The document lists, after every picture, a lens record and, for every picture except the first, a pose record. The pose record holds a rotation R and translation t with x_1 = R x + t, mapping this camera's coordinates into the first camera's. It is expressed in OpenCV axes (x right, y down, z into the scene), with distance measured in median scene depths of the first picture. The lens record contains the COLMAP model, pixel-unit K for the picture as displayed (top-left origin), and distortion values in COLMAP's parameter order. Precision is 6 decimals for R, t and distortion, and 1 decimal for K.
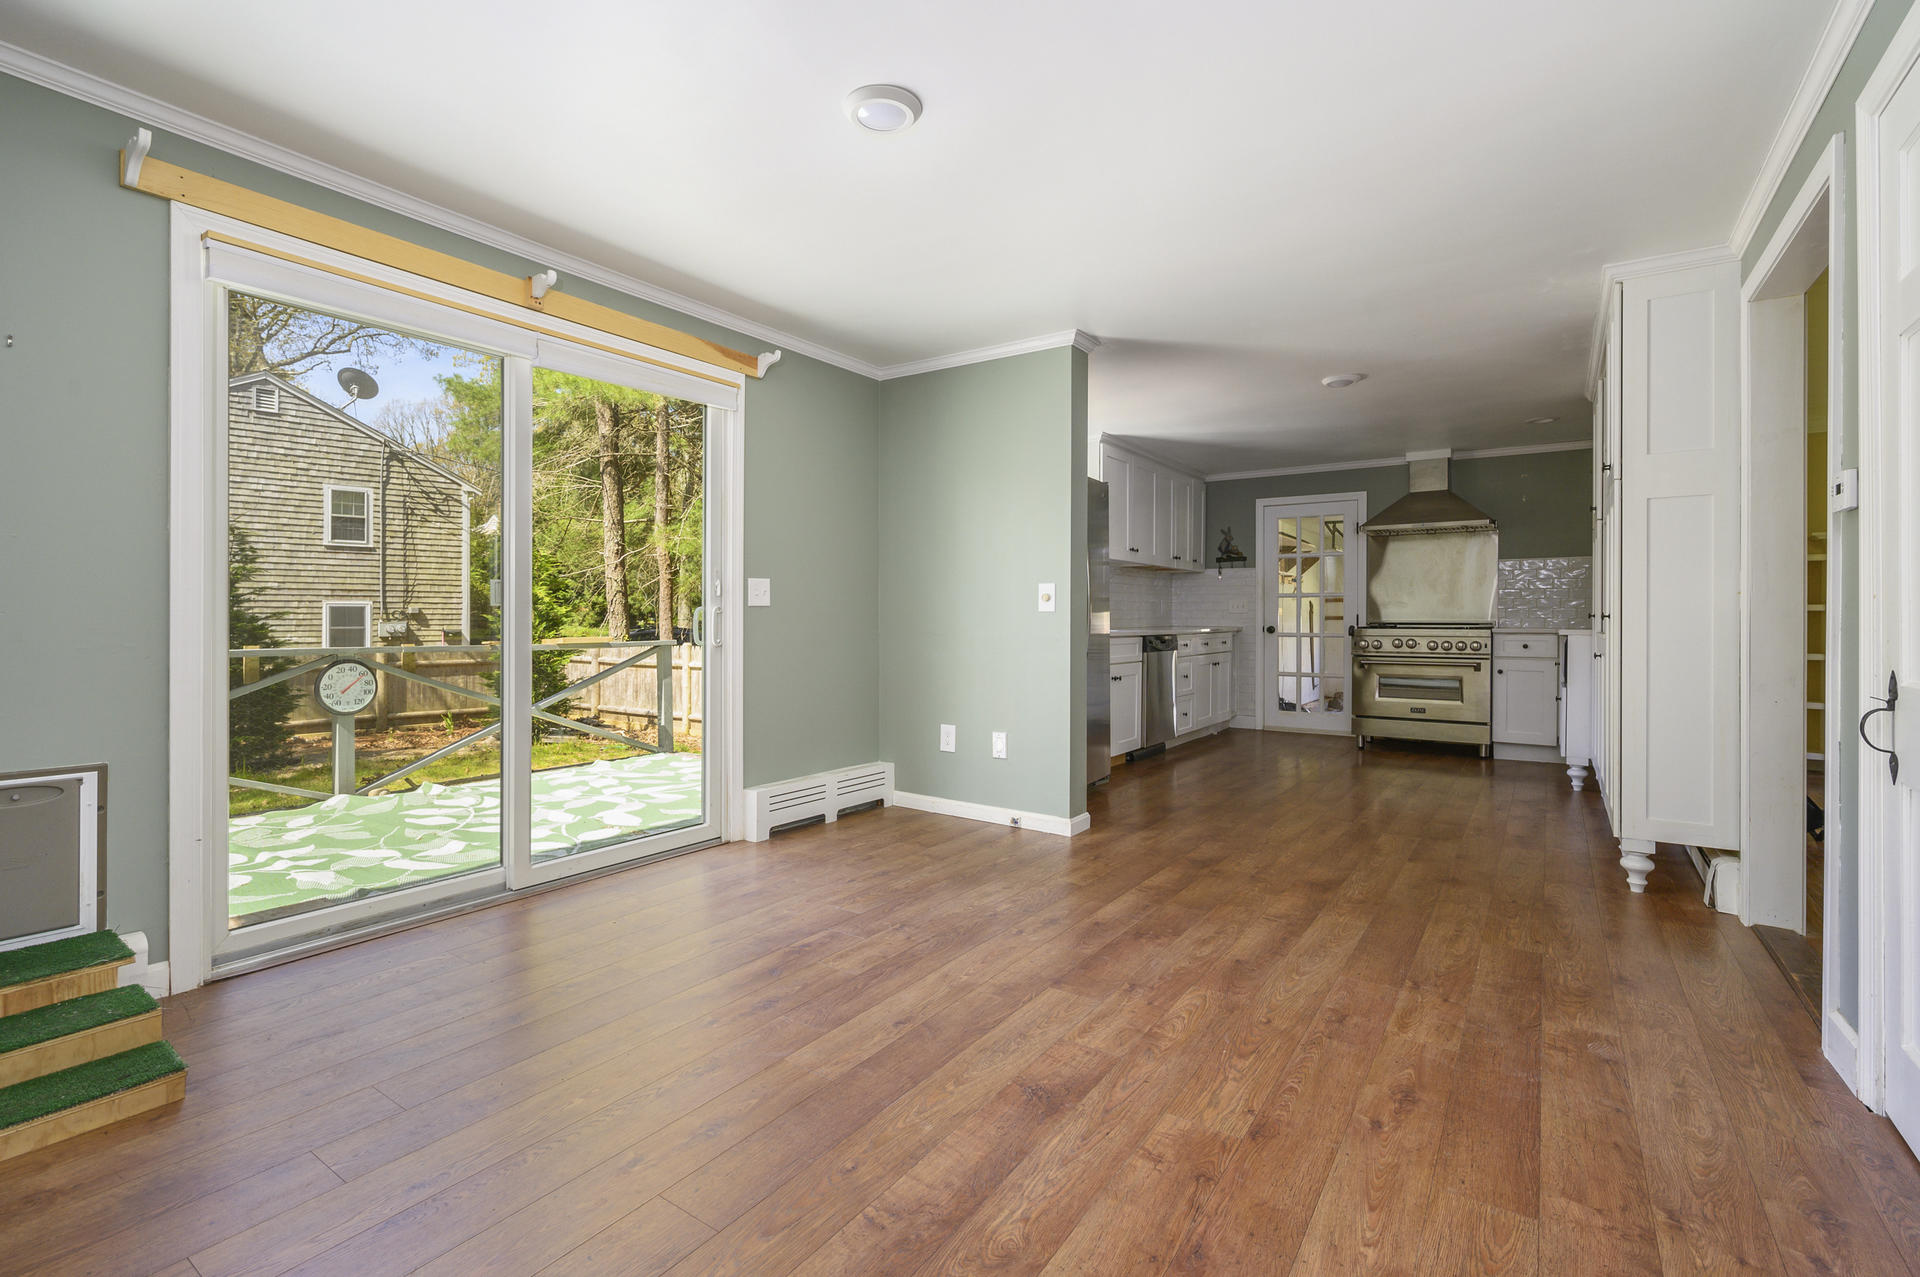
lens RADIAL K [[813.8, 0, 961.9], [0, 813.8, 618.8], [0, 0, 1]] dist [-0.000972, 0.000959]
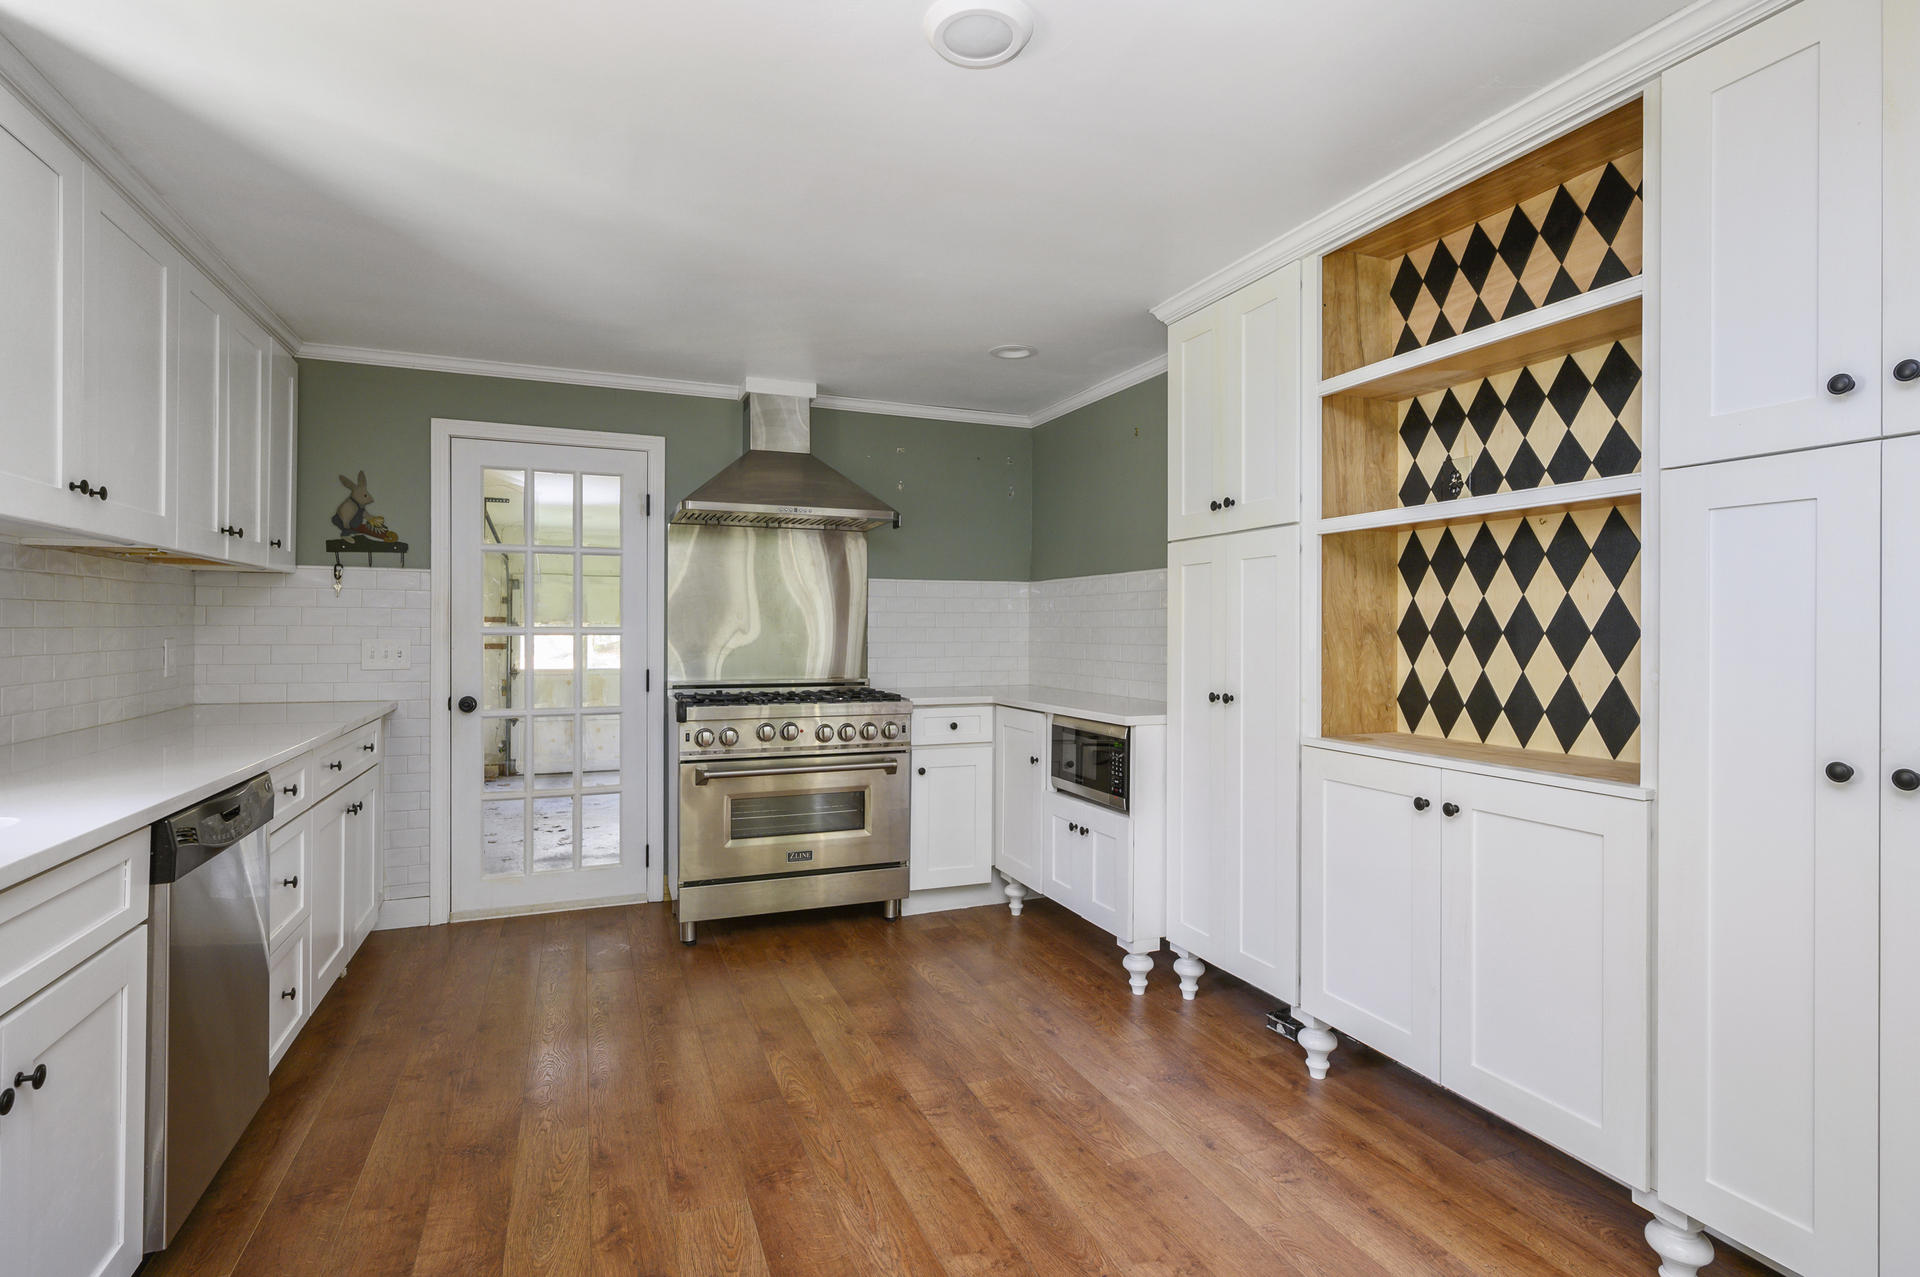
lens RADIAL K [[929.0, 0, 954.9], [0, 929.0, 627.5], [0, 0, 1]] dist [-0.001706, -0.000096]
pose [[0.544488, -0.000543, 0.838768, 0.111740], [0.000936, 1.000000, 0.000040, -0.038838], [-0.838768, 0.000764, 0.544489, 0.611474]]
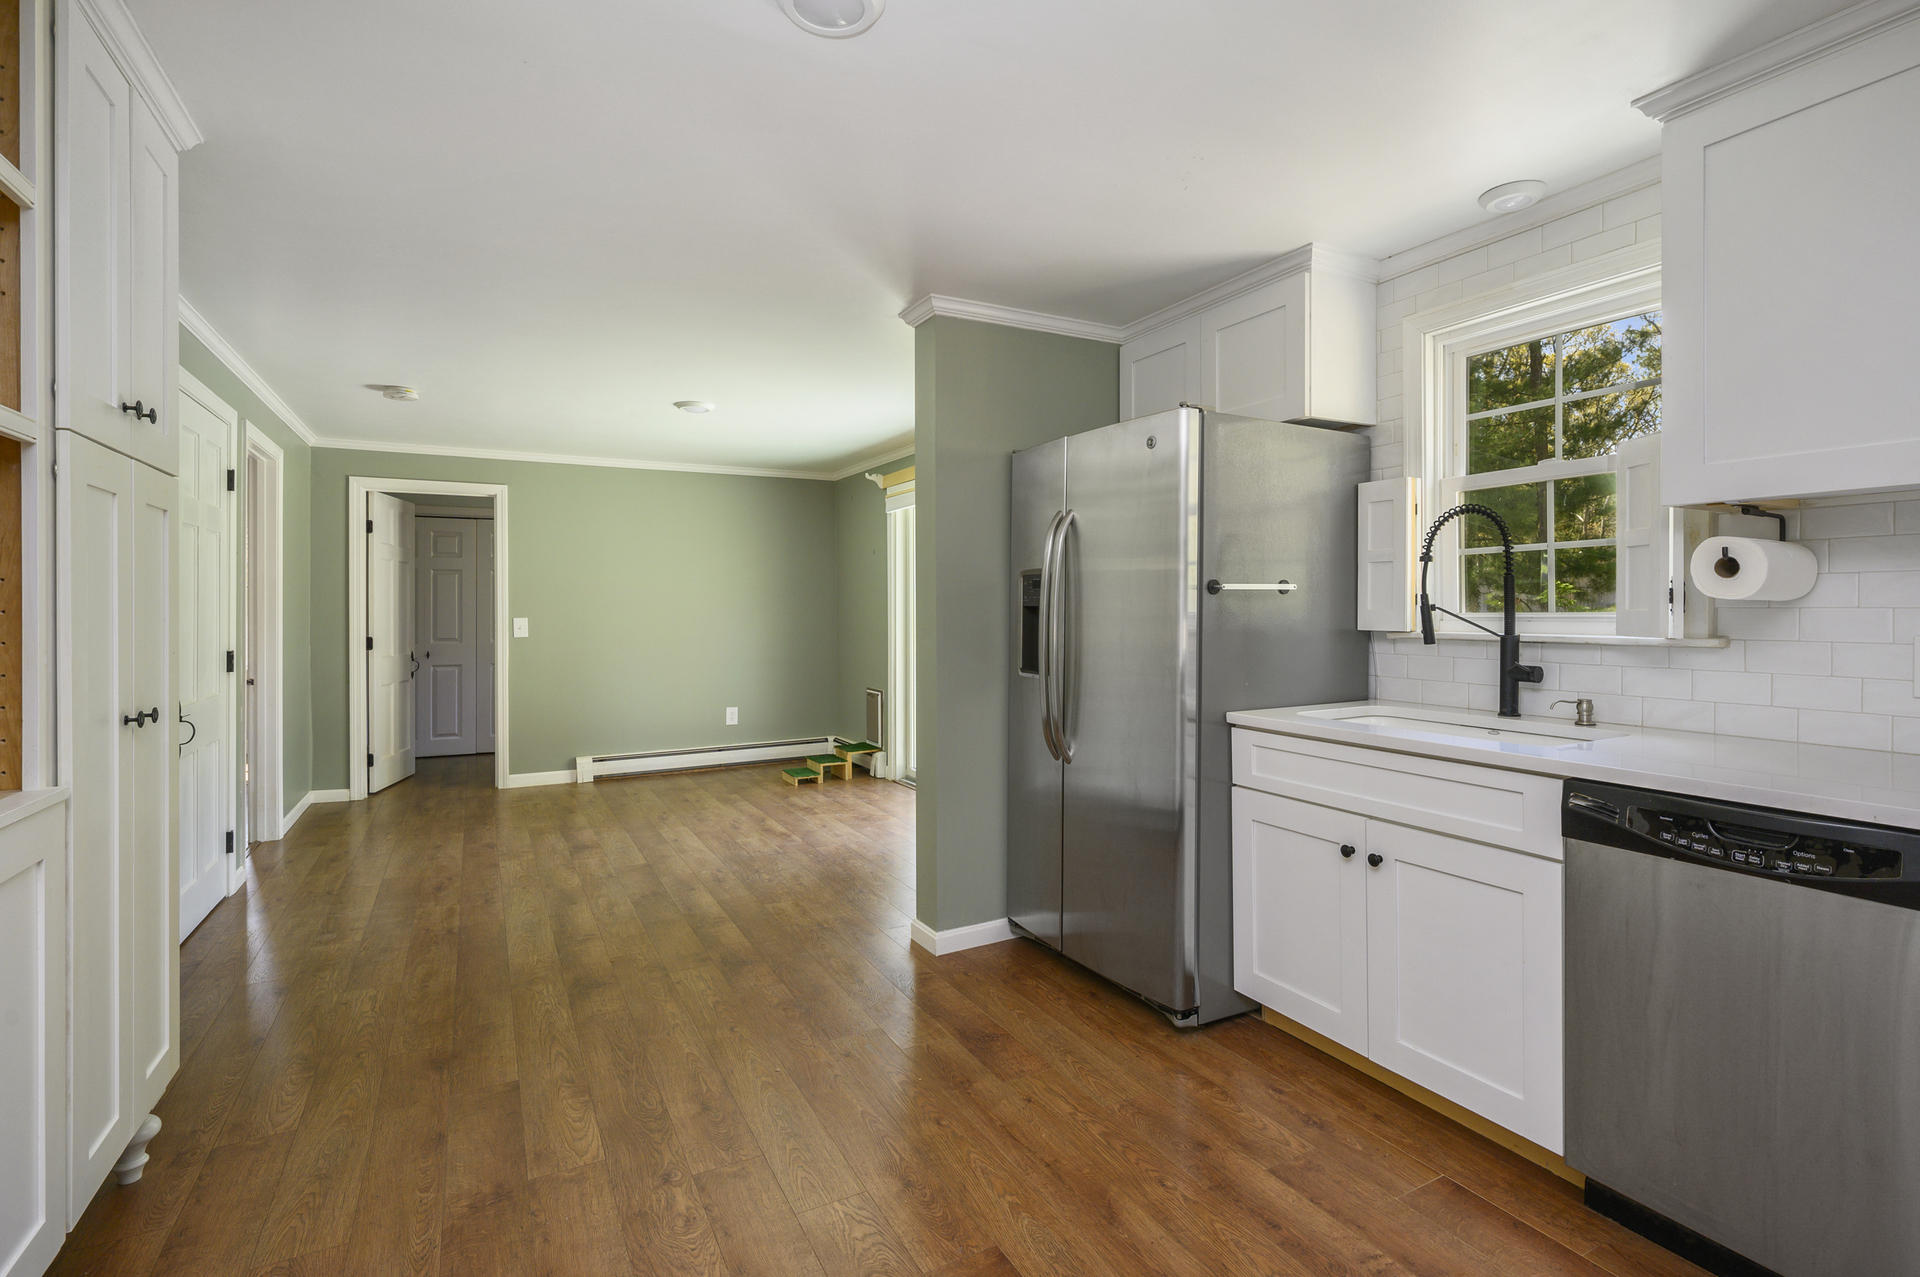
lens RADIAL K [[929.0, 0, 998.3], [0, 929.0, 608.8], [0, 0, 1]] dist [-0.001706, -0.000096]
pose [[-0.423523, 0.000131, -0.905886, 0.592297], [-0.002248, 0.999997, 0.001196, -0.037923], [0.905883, 0.002543, -0.423521, 0.933994]]
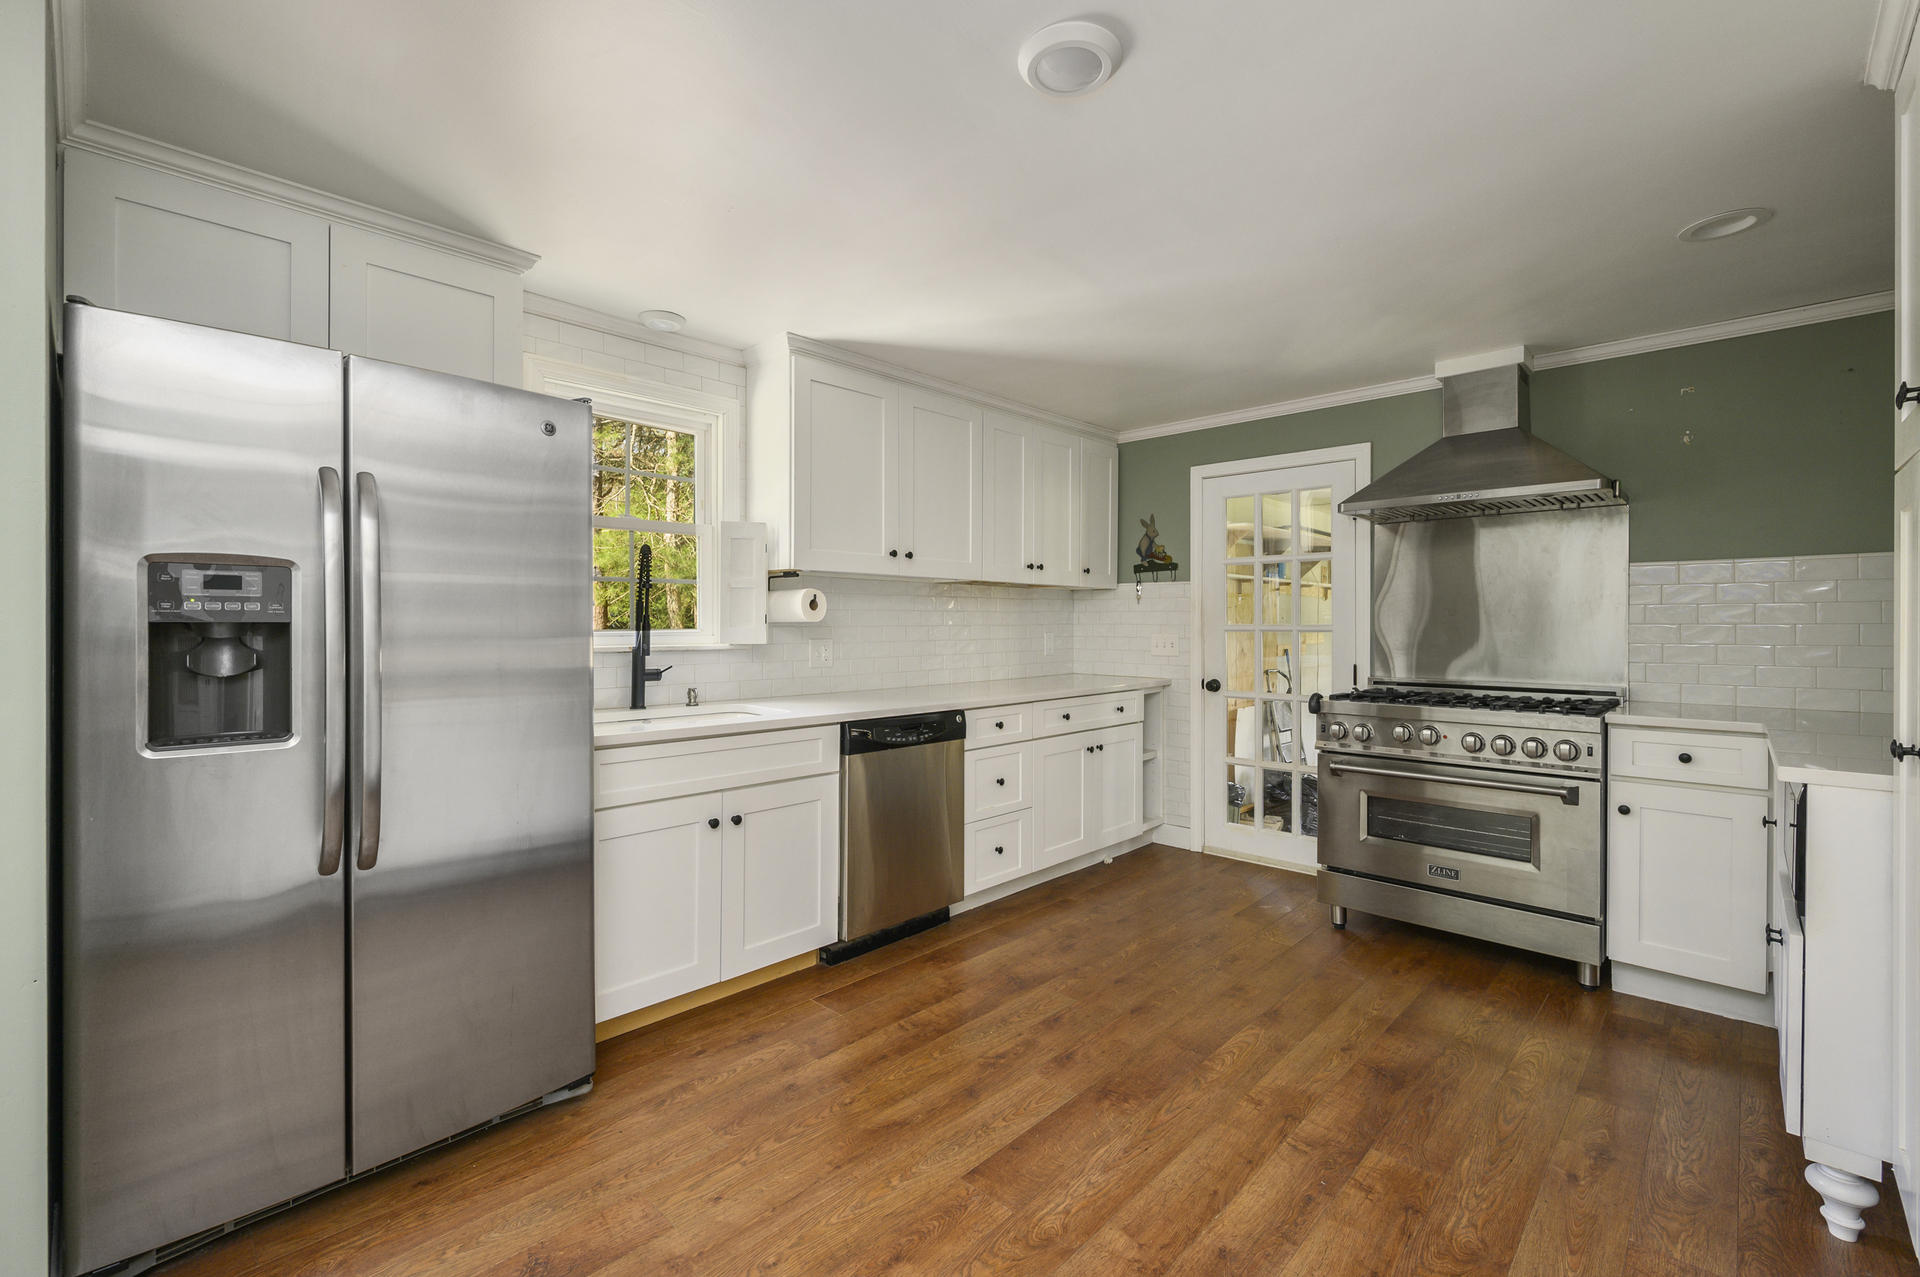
lens RADIAL K [[813.8, 0, 955.4], [0, 813.8, 624.1], [0, 0, 1]] dist [-0.000972, 0.000959]
pose [[0.989223, -0.001496, -0.146407, 0.356975], [0.000840, 0.999989, -0.004538, -0.036999], [0.146412, 0.004366, 0.989214, 0.492964]]
